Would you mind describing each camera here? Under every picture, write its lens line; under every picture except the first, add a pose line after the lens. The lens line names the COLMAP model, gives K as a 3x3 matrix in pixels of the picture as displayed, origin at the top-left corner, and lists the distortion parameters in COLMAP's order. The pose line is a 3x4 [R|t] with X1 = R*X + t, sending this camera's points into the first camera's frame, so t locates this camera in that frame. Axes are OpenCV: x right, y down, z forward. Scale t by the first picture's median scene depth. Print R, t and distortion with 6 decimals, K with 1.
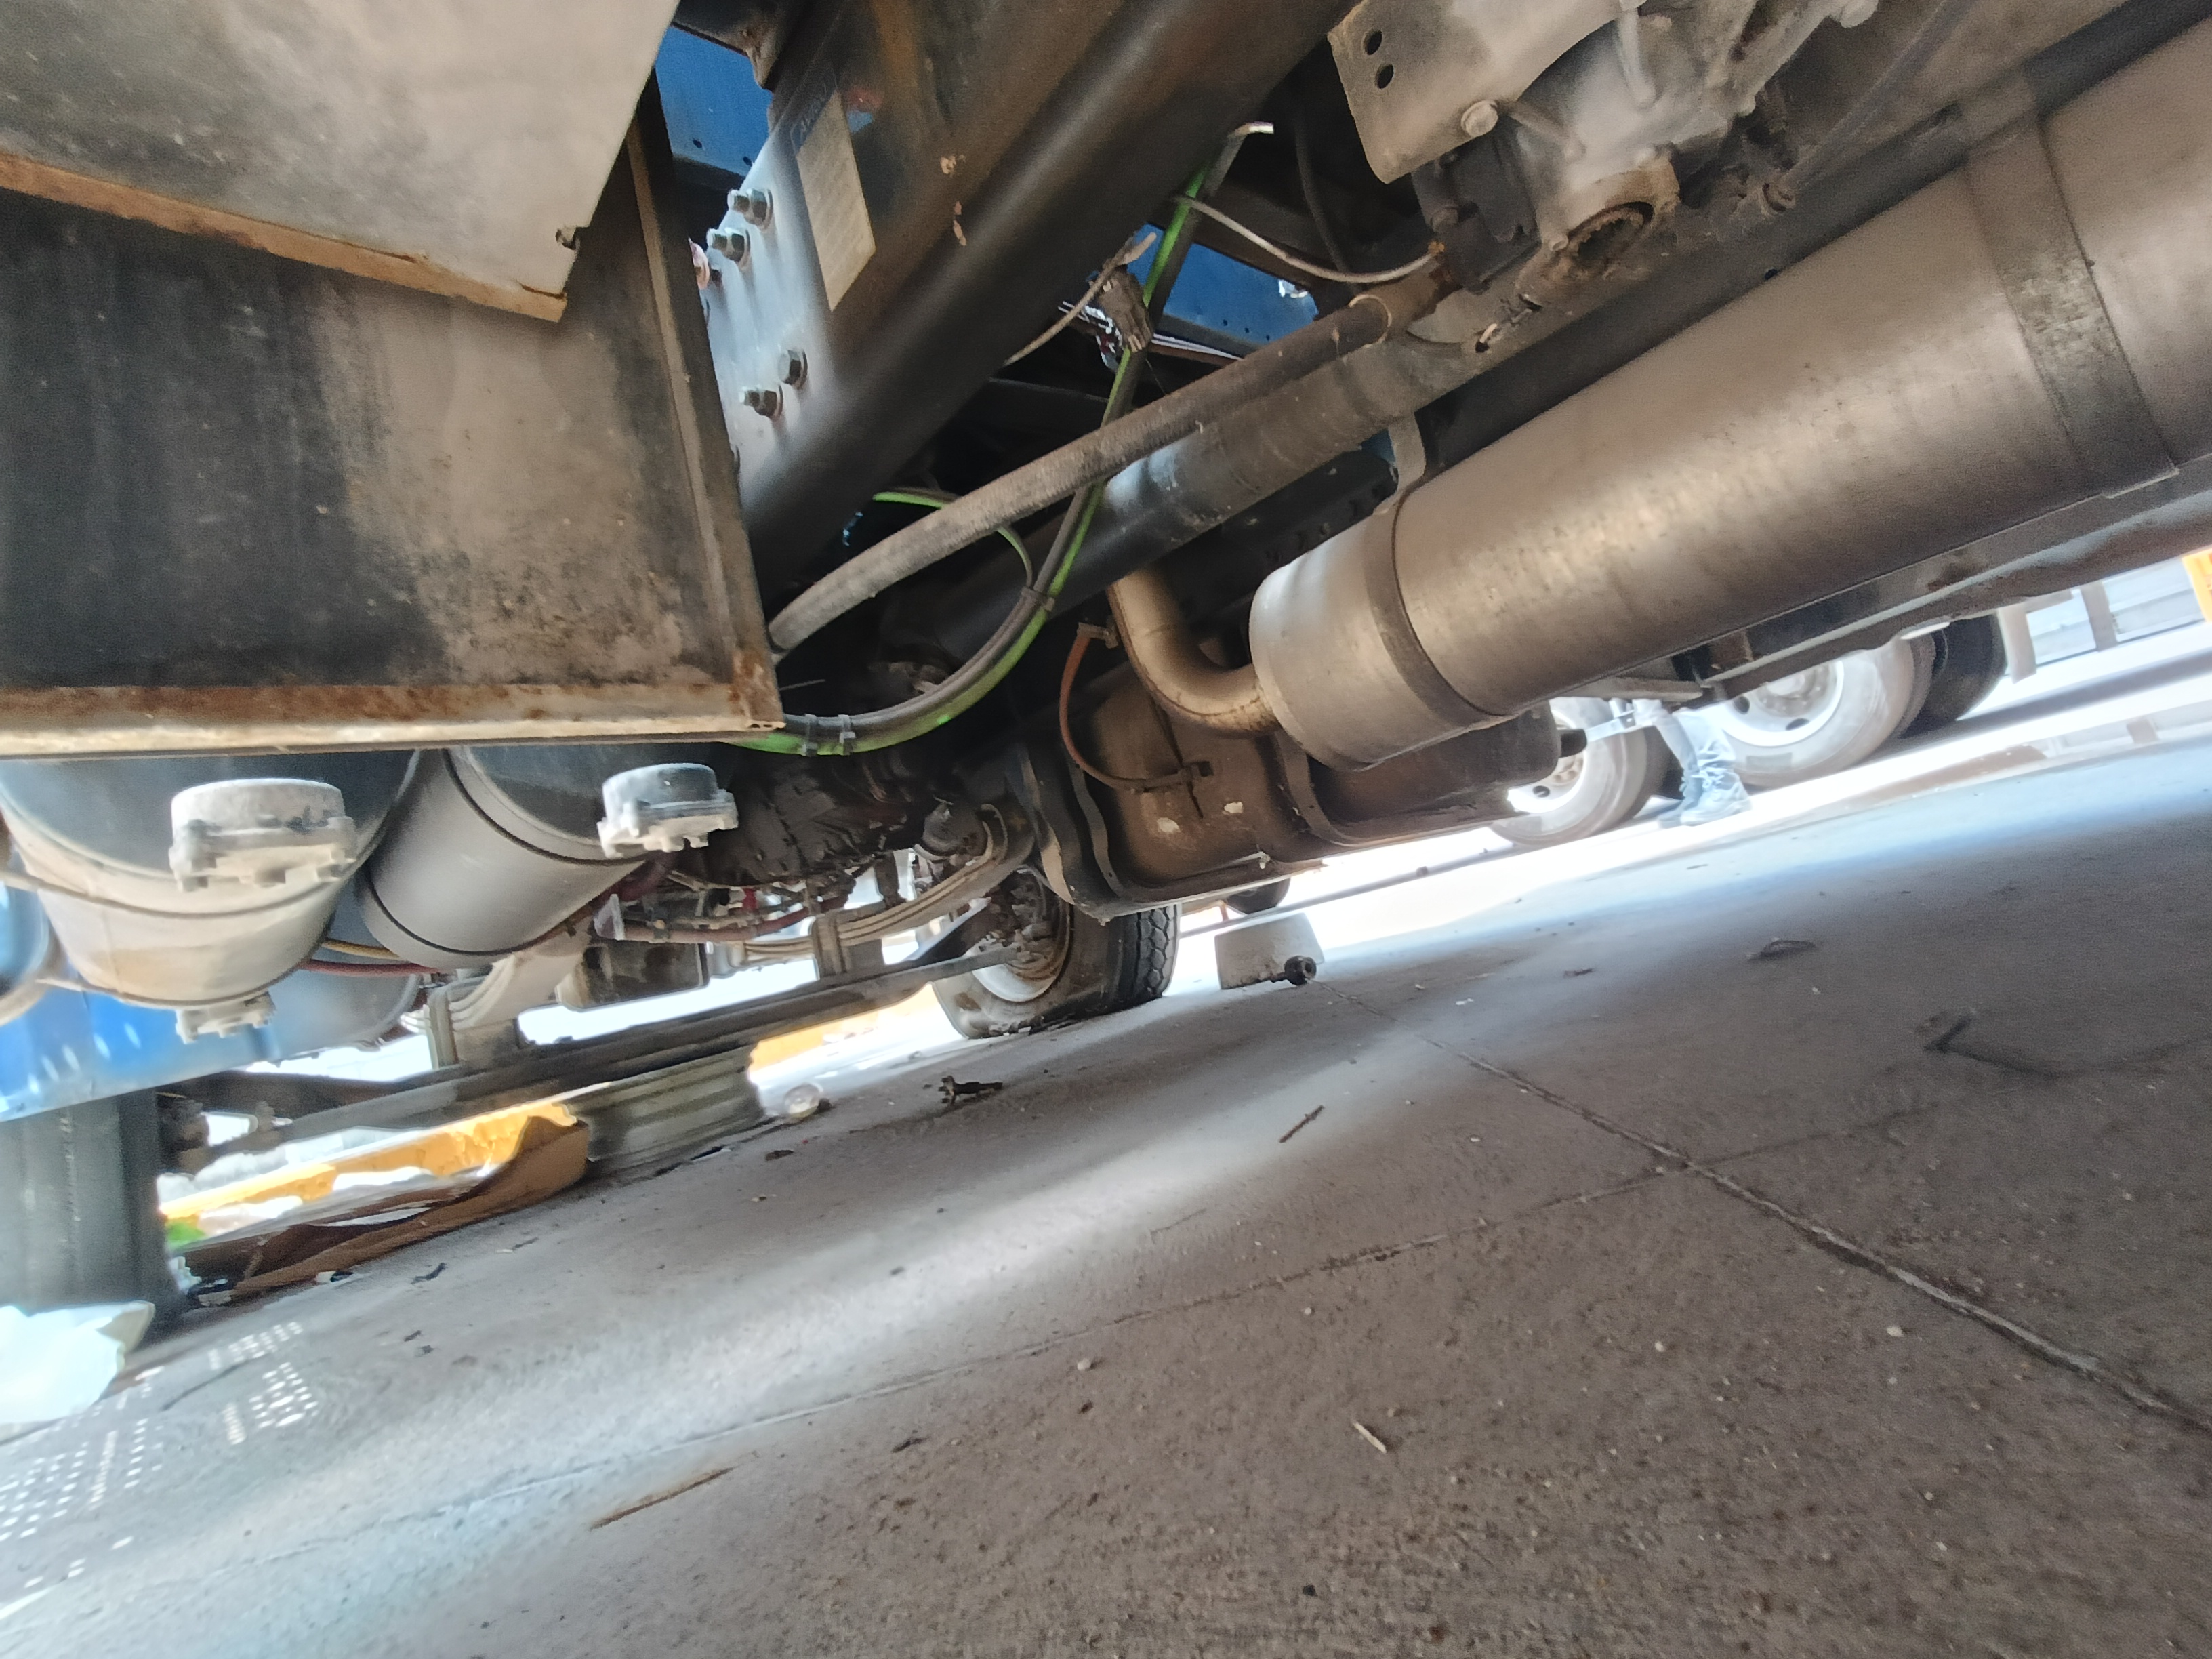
lens RADIAL K [[1046.8, 0, 1102.2], [0, 1046.8, 825.8], [0, 0, 1]] dist [-0.011372, 0.006145]
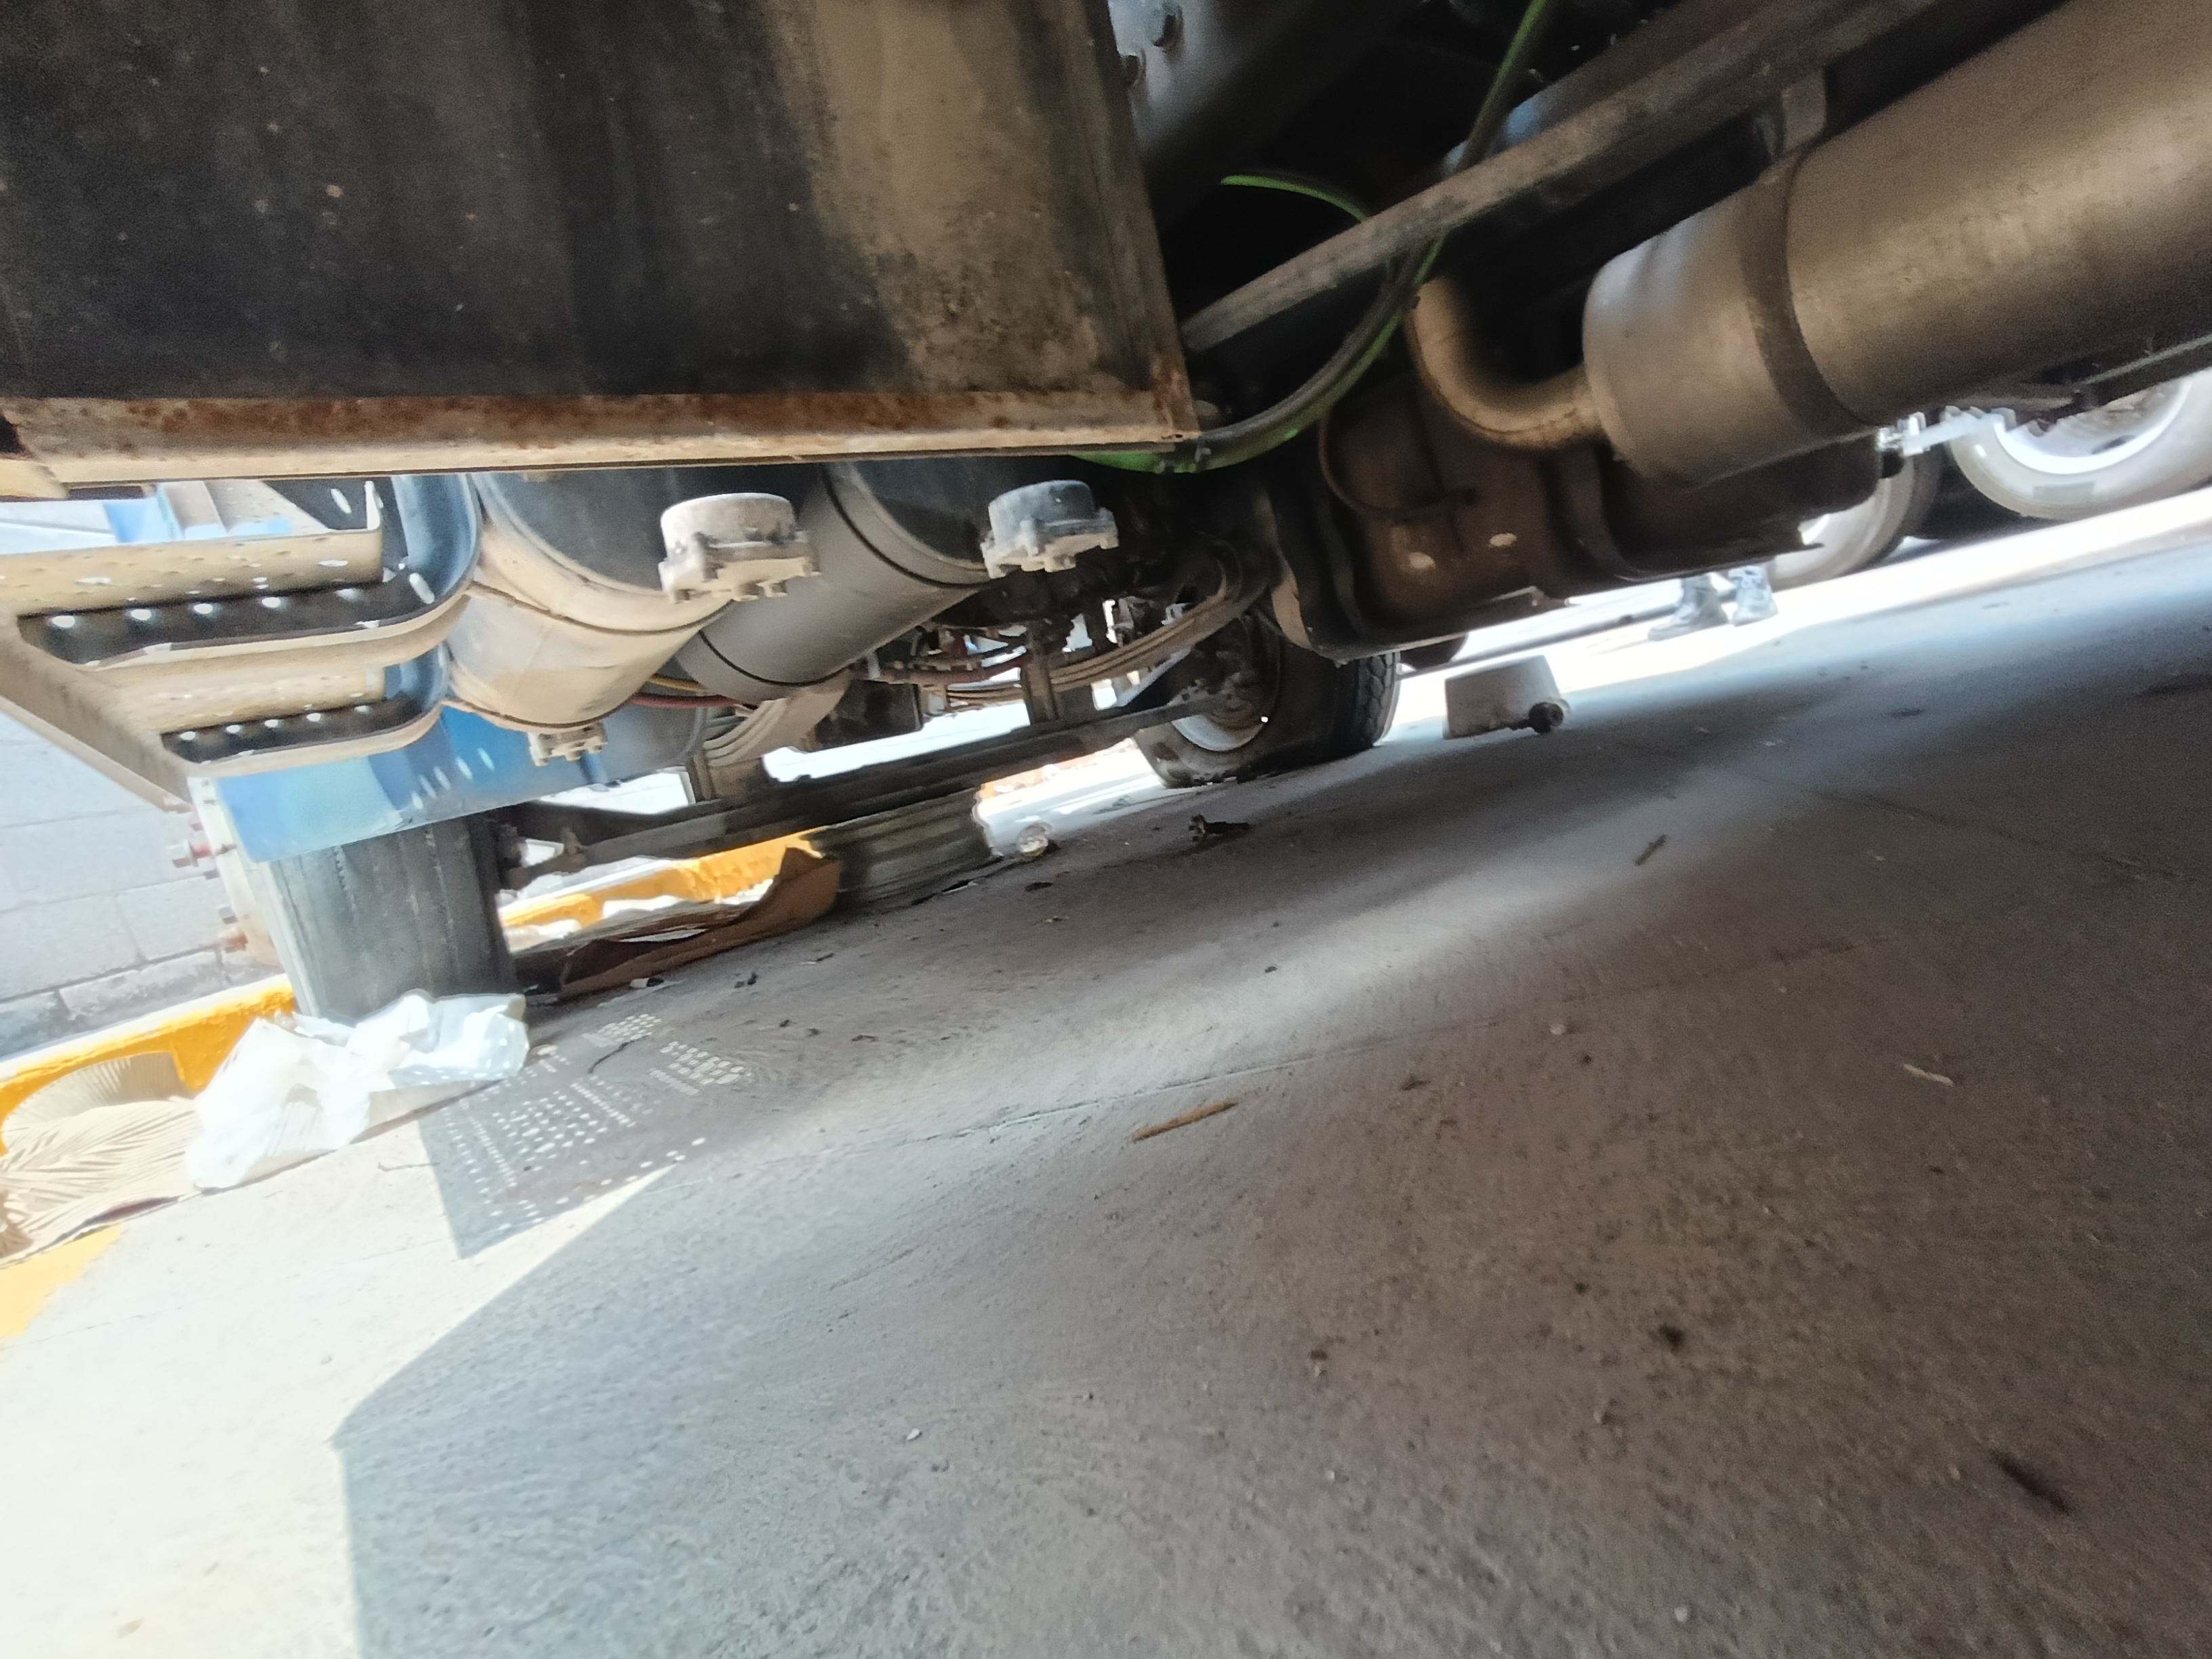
lens RADIAL K [[1104.7, 0, 1103.7], [0, 1104.7, 828.7], [0, 0, 1]] dist [-0.006039, 0.003967]
pose [[0.995304, 0.016769, -0.095340, -0.192726], [0.004566, 0.975653, 0.219270, 0.024918], [0.096695, -0.218676, 0.970995, -0.066909]]
